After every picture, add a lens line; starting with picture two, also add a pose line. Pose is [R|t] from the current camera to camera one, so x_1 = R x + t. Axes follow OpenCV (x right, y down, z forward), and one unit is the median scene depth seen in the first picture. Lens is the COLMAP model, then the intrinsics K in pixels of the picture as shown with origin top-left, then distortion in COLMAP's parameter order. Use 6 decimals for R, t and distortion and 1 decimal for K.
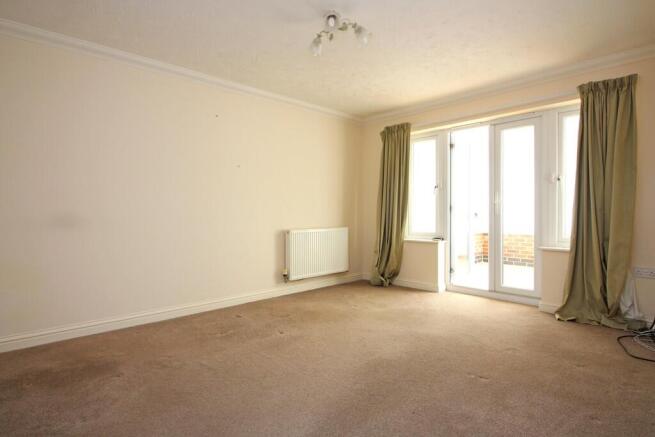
lens RADIAL K [[351.2, 0, 327.5], [0, 351.2, 218.5], [0, 0, 1]] dist [-0.002952, -0.001206]
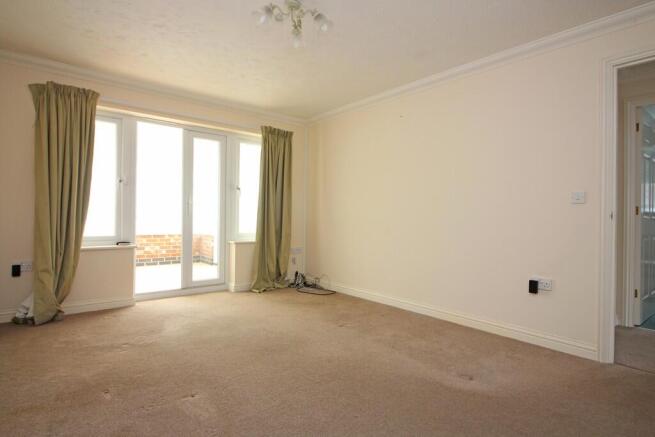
lens RADIAL K [[351.2, 0, 327.5], [0, 351.2, 218.5], [0, 0, 1]] dist [-0.002952, -0.001206]
pose [[0.066012, 0.004656, 0.997808, -0.544478], [0.003766, 0.999981, -0.004915, 0.005917], [-0.997812, 0.004082, 0.065993, 0.507192]]
